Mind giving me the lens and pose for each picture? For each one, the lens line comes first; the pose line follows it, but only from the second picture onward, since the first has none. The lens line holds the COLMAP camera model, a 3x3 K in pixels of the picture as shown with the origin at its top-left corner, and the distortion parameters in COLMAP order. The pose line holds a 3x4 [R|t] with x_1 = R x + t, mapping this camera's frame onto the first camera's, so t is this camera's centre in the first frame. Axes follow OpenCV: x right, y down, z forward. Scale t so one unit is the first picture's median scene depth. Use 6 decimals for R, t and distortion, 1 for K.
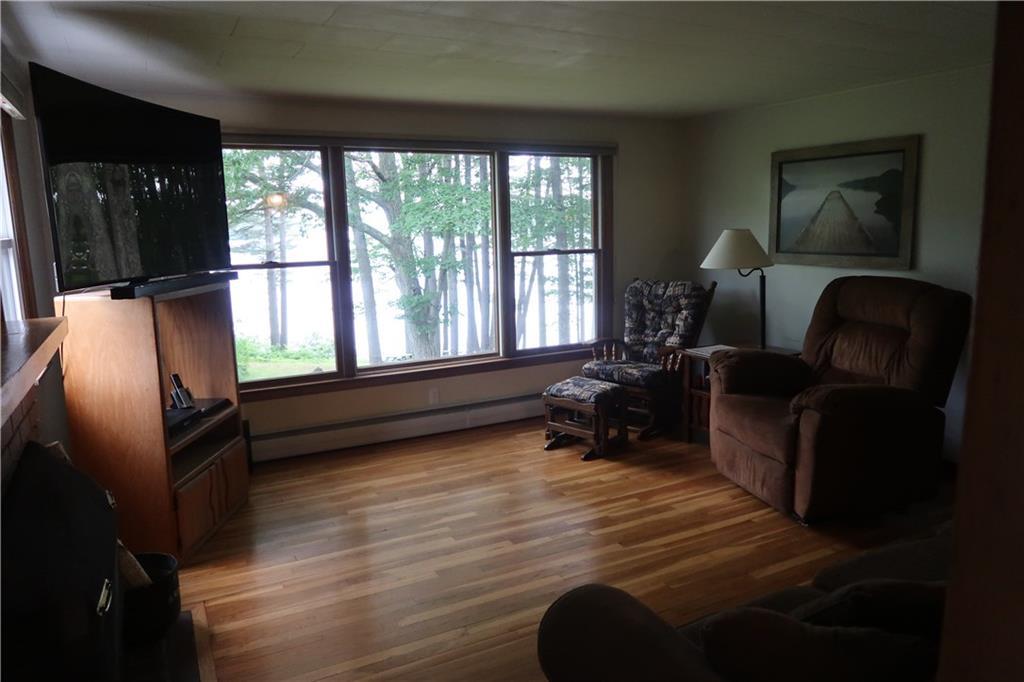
lens RADIAL K [[706.1, 0, 512.9], [0, 706.1, 336.6], [0, 0, 1]] dist [-0.022892, 0.001615]
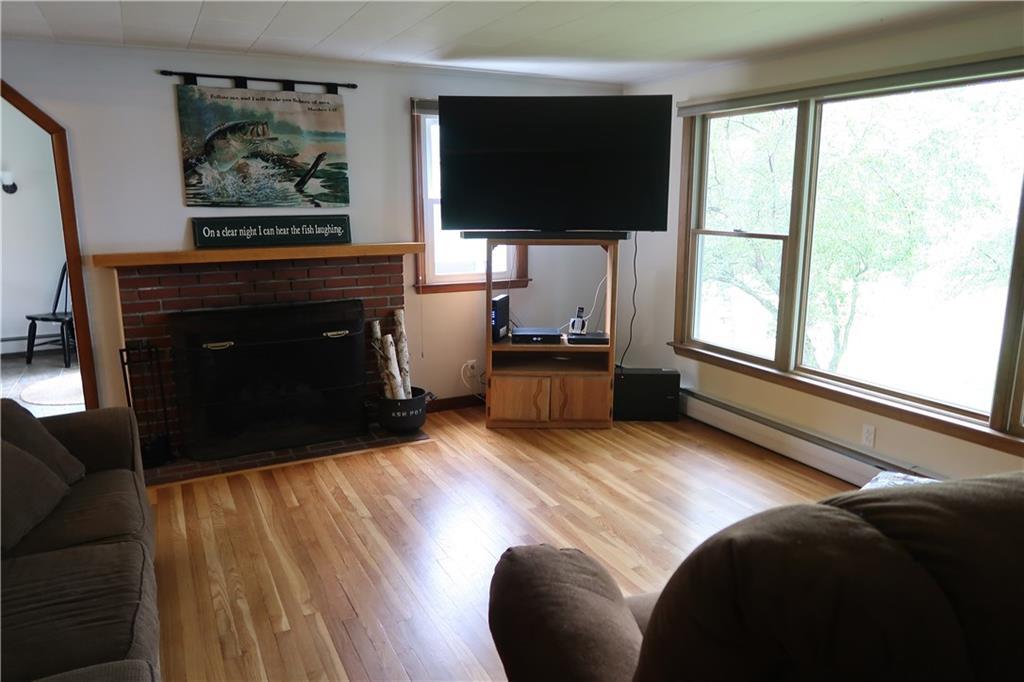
lens RADIAL K [[706.1, 0, 512.9], [0, 706.1, 336.6], [0, 0, 1]] dist [-0.022892, 0.001615]
pose [[0.004184, 0.220351, -0.975412, 0.742573], [-0.160048, 0.962994, 0.216859, -0.145868], [0.987100, 0.155205, 0.039296, 0.778704]]
